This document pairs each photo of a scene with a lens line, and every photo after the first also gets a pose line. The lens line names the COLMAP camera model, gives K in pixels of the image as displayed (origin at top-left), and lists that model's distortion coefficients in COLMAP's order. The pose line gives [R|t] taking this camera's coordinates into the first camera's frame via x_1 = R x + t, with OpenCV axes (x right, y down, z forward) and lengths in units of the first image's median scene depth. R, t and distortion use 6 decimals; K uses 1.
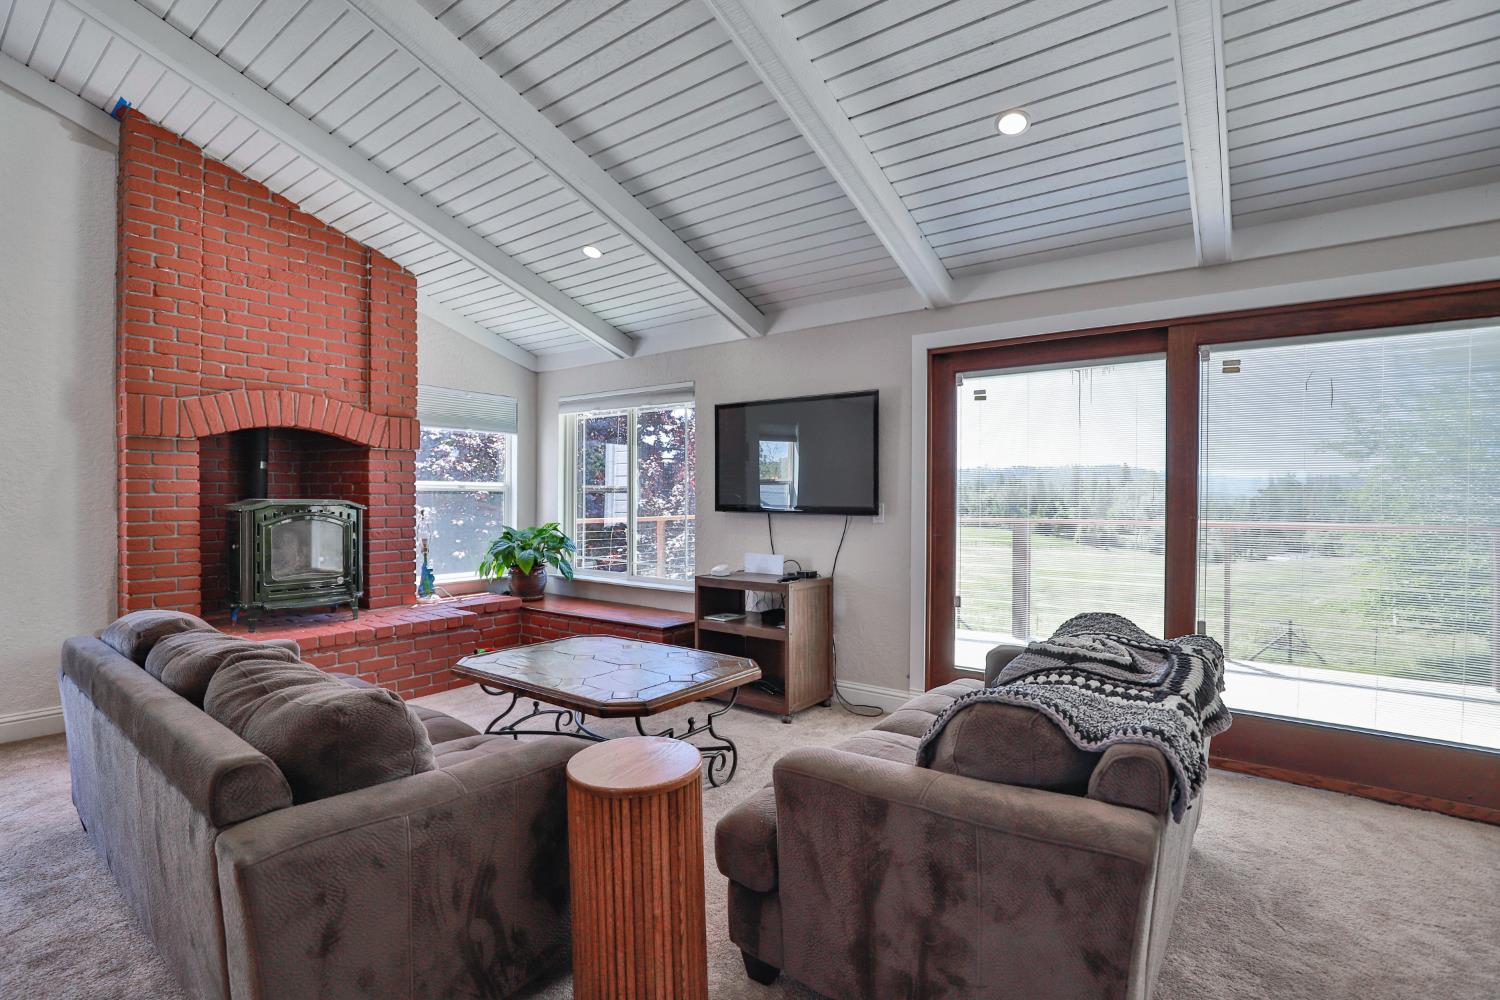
lens RADIAL K [[673.2, 0, 750.0], [0, 673.2, 500.0], [0, 0, 1]] dist [-0.000300, 0.000054]
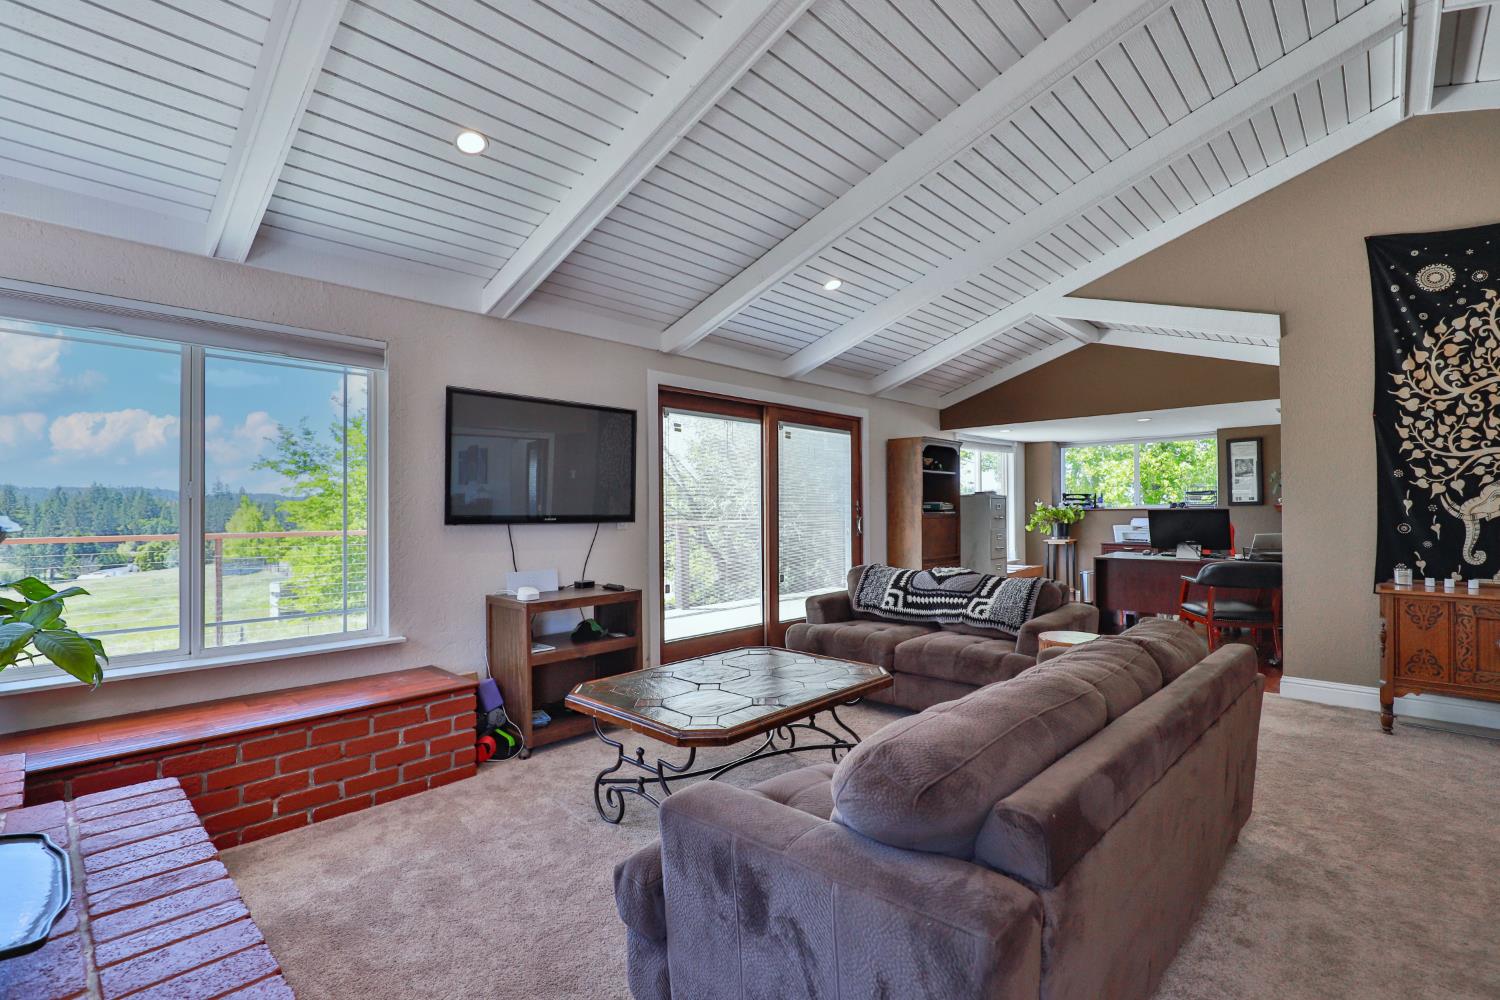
lens RADIAL K [[673.2, 0, 750.0], [0, 673.2, 500.0], [0, 0, 1]] dist [-0.000300, 0.000054]
pose [[0.168005, 0.012062, 0.985712, -0.921868], [0.009391, 0.999860, -0.013836, 0.004066], [-0.985741, 0.011581, 0.167869, 0.647260]]
